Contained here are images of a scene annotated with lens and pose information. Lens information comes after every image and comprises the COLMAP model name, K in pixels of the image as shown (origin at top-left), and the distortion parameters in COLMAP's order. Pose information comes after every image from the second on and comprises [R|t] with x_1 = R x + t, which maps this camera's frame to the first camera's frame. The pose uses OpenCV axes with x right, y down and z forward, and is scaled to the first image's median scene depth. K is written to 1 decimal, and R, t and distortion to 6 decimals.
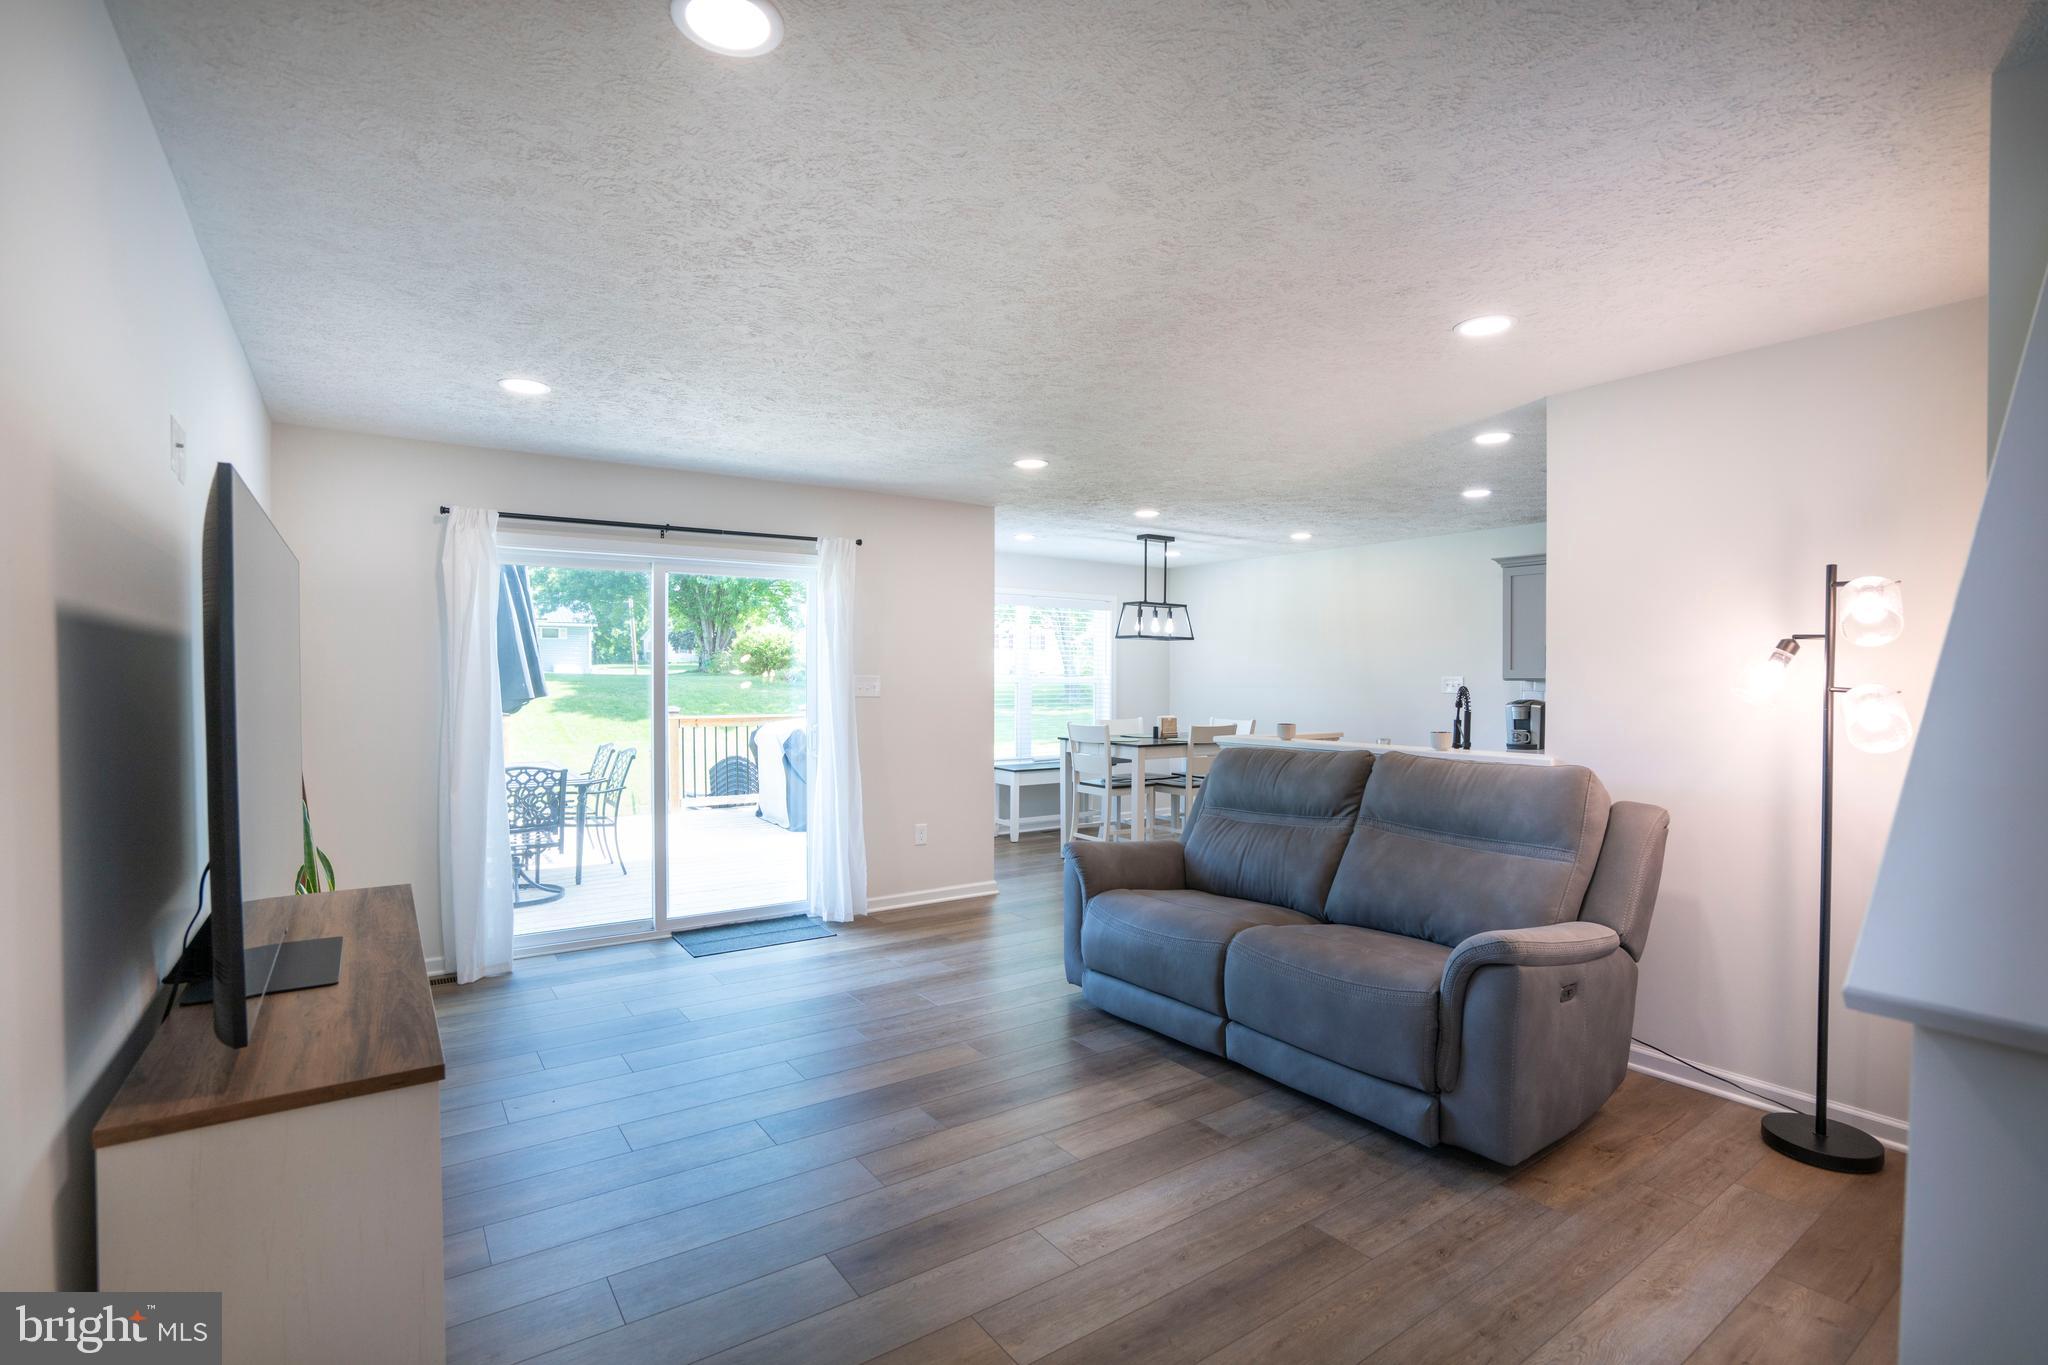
lens RADIAL K [[949.4, 0, 1018.9], [0, 949.4, 685.8], [0, 0, 1]] dist [-0.055313, 0.019492]
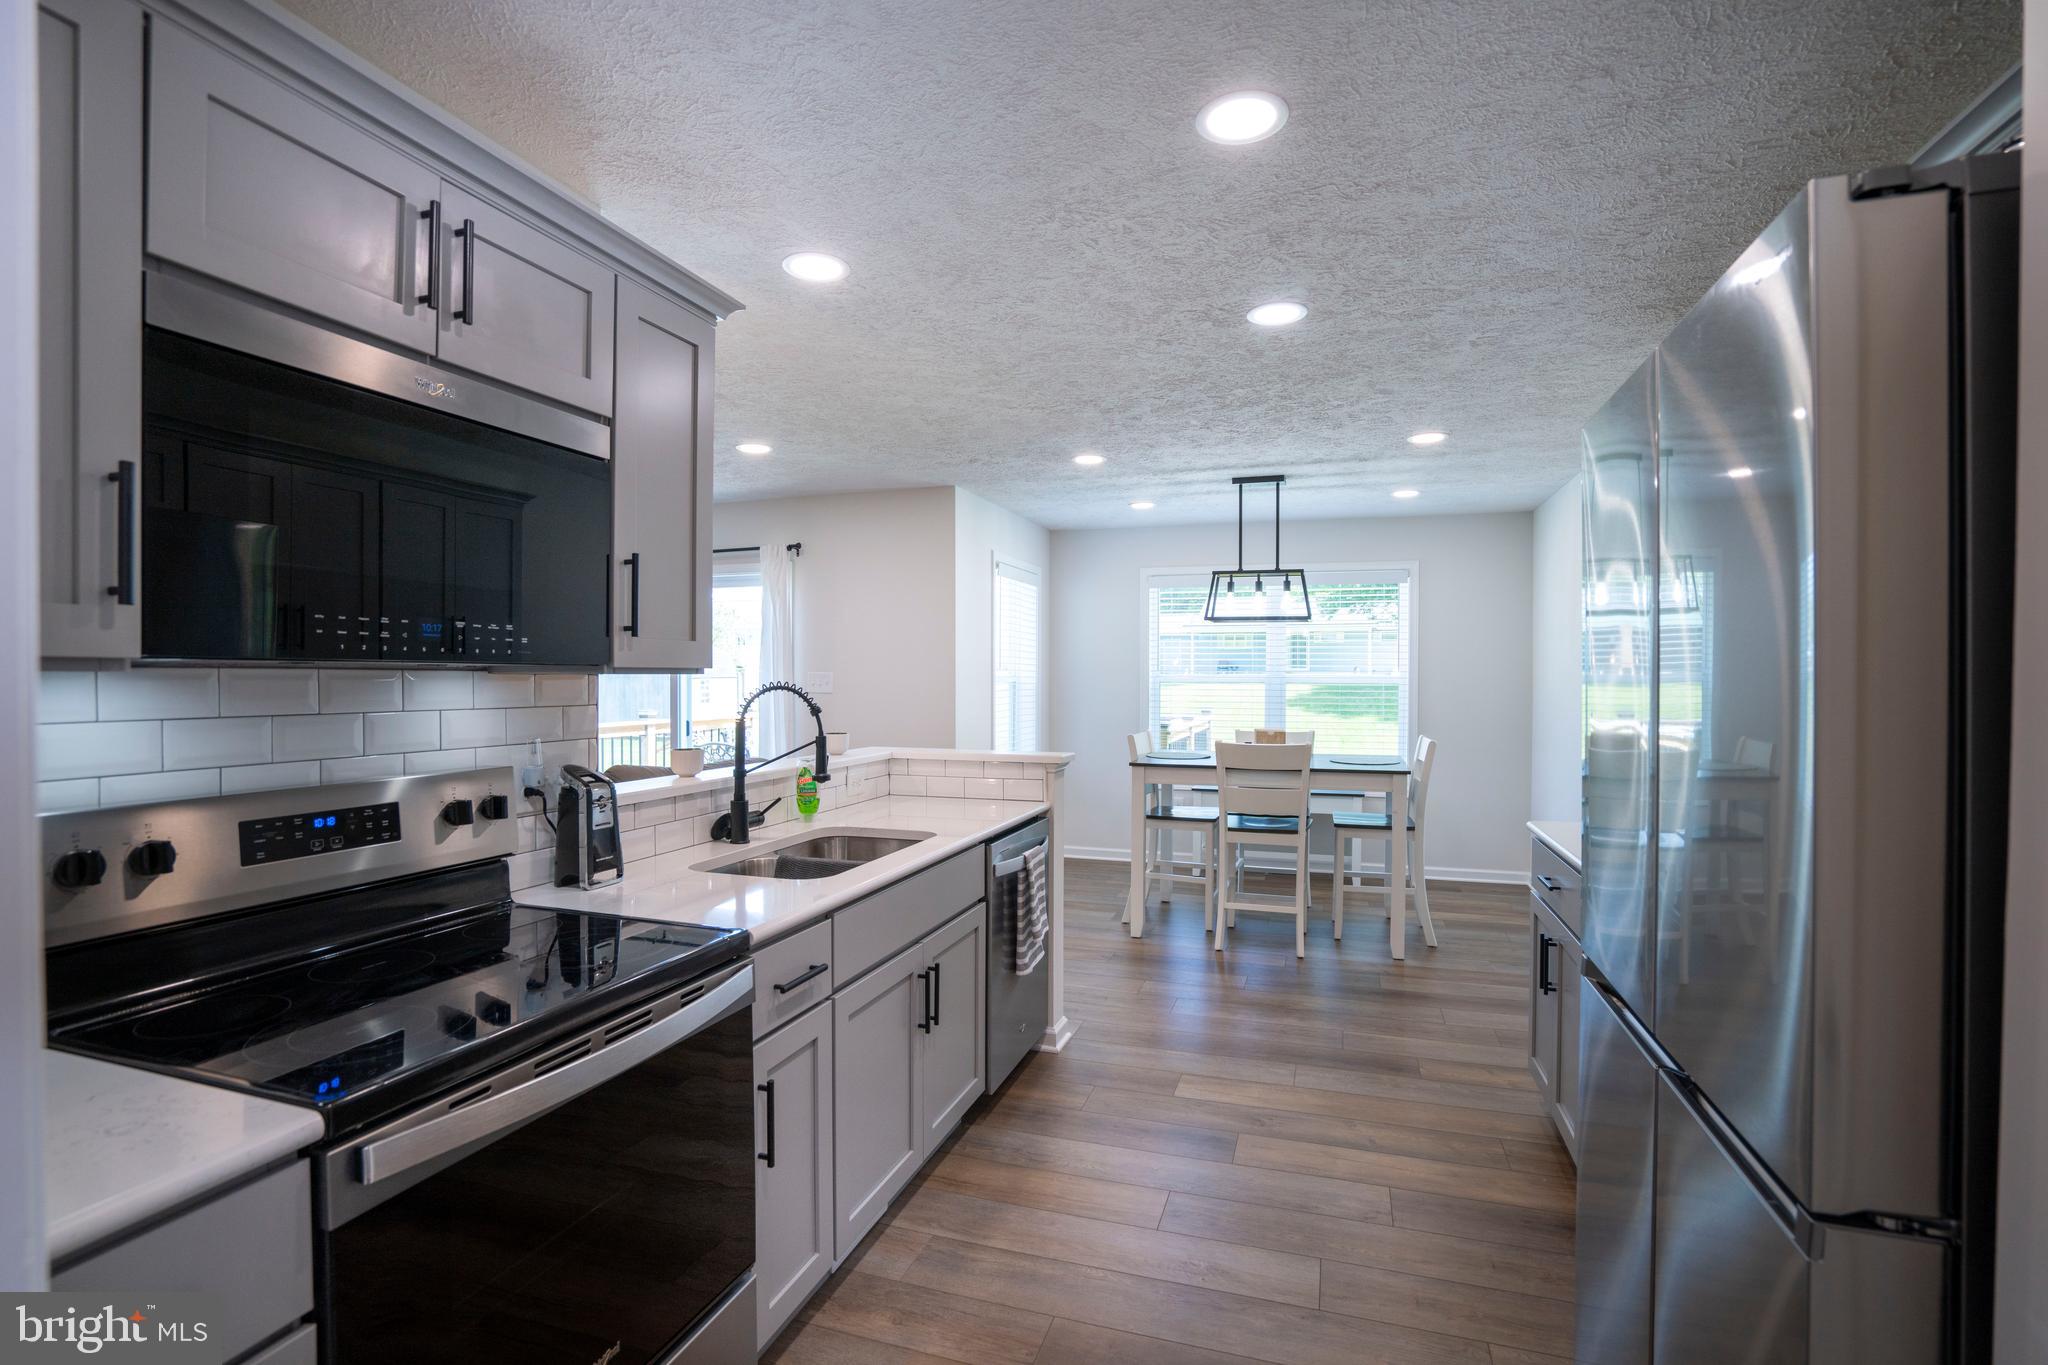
lens RADIAL K [[949.4, 0, 1011.1], [0, 949.4, 682.8], [0, 0, 1]] dist [-0.055313, 0.019492]
pose [[0.586145, 0.005620, -0.810187, 0.891733], [-0.009328, 0.999956, 0.000188, -0.000337], [0.810152, 0.007448, 0.586172, 0.619552]]
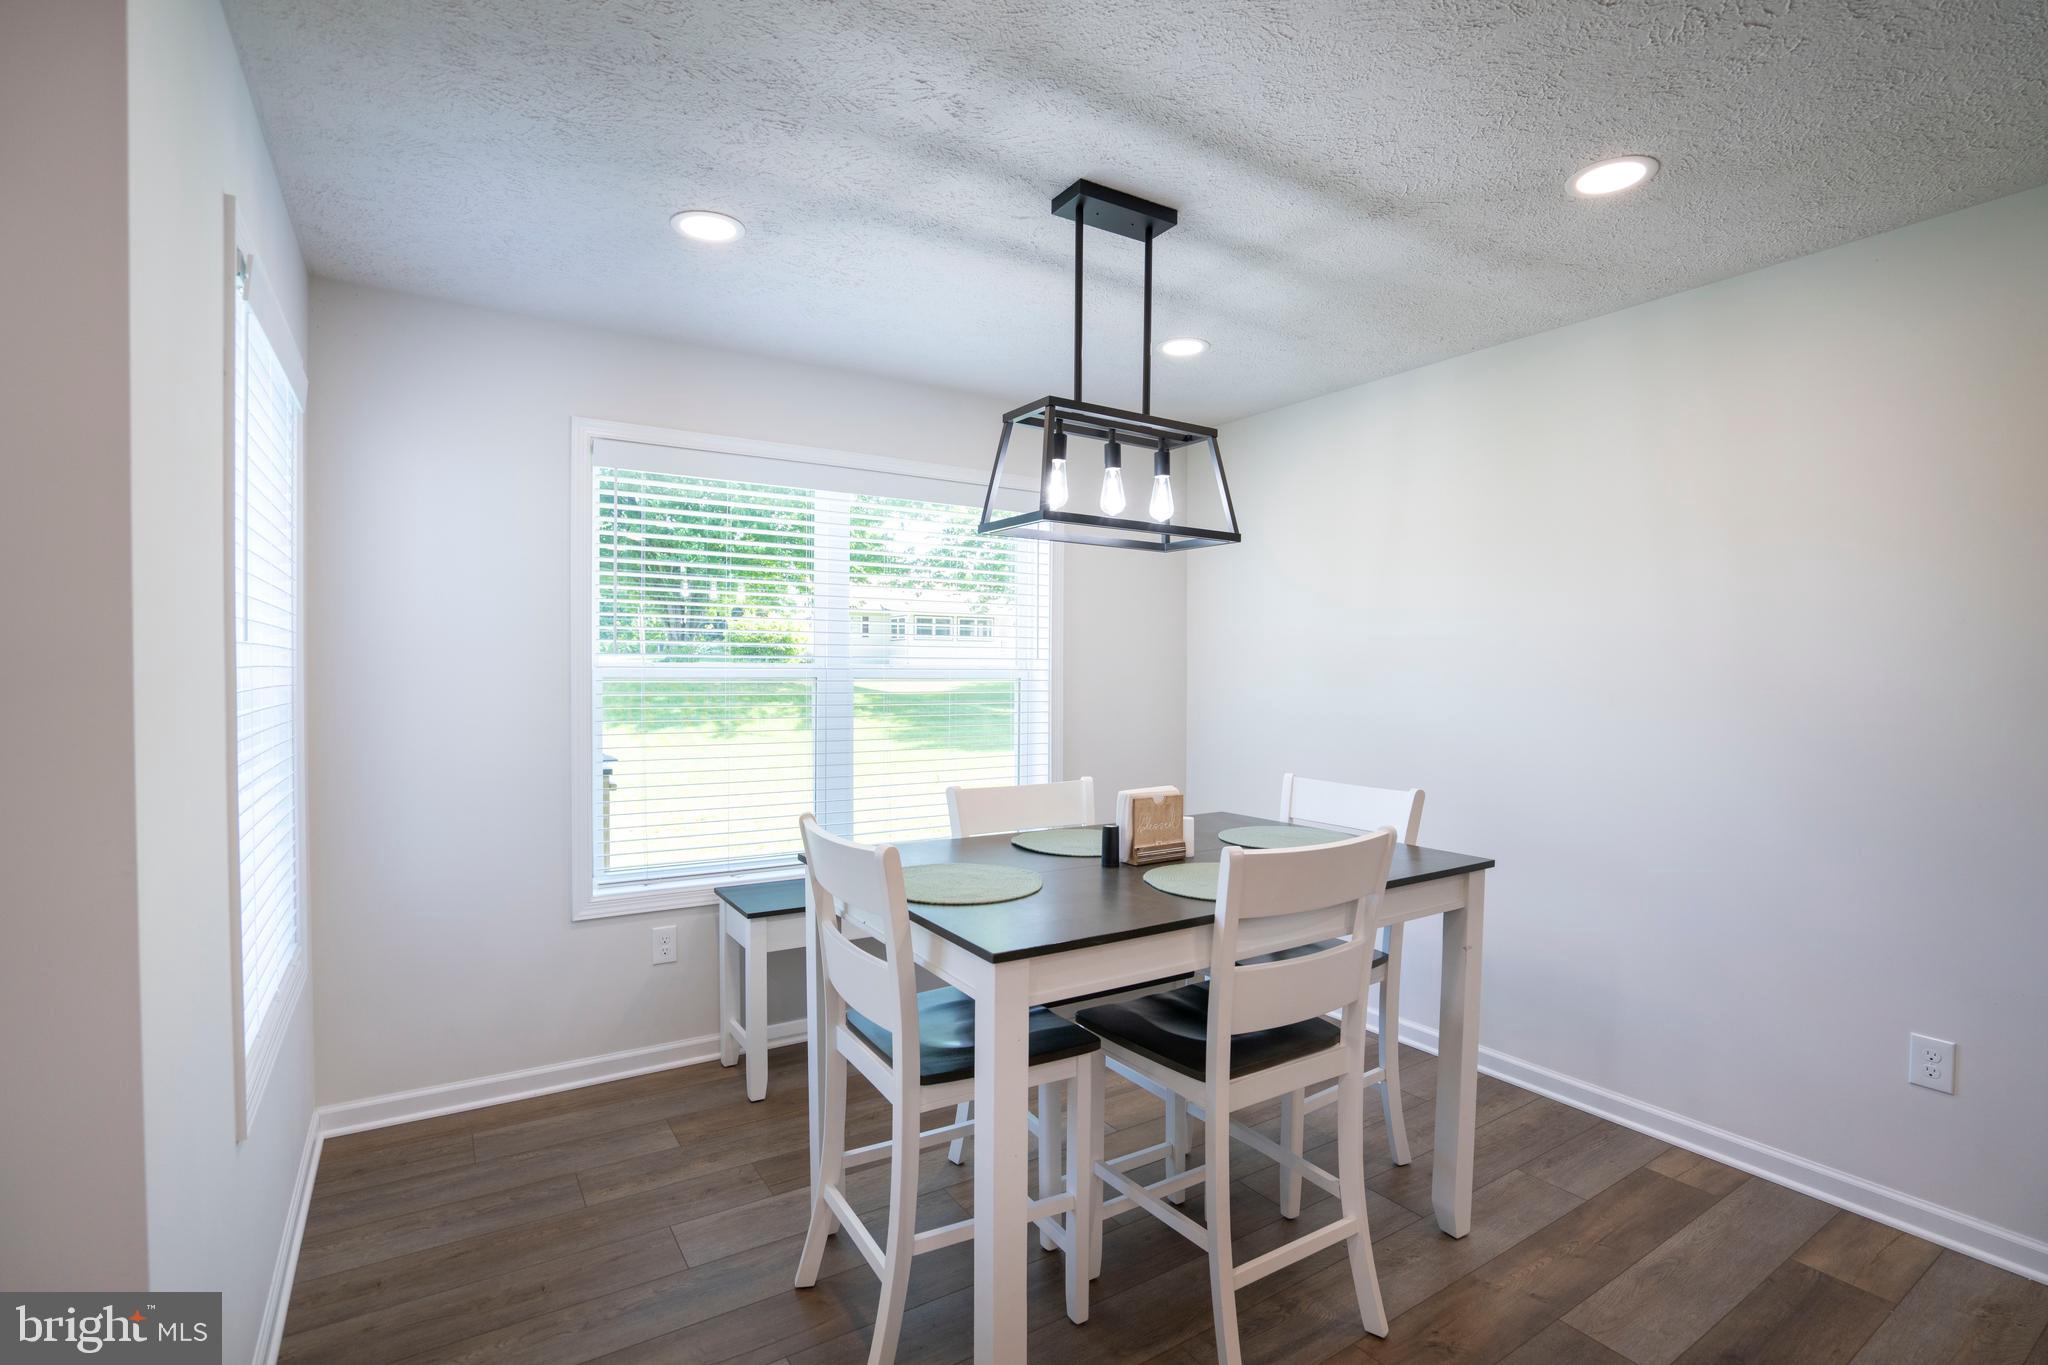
lens RADIAL K [[949.4, 0, 1021.0], [0, 949.4, 686.6], [0, 0, 1]] dist [-0.055313, 0.019492]
pose [[0.999205, 0.001618, -0.039824, 0.183074], [-0.001312, 0.999970, 0.007688, -0.004975], [0.039835, -0.007630, 0.999177, 1.003188]]
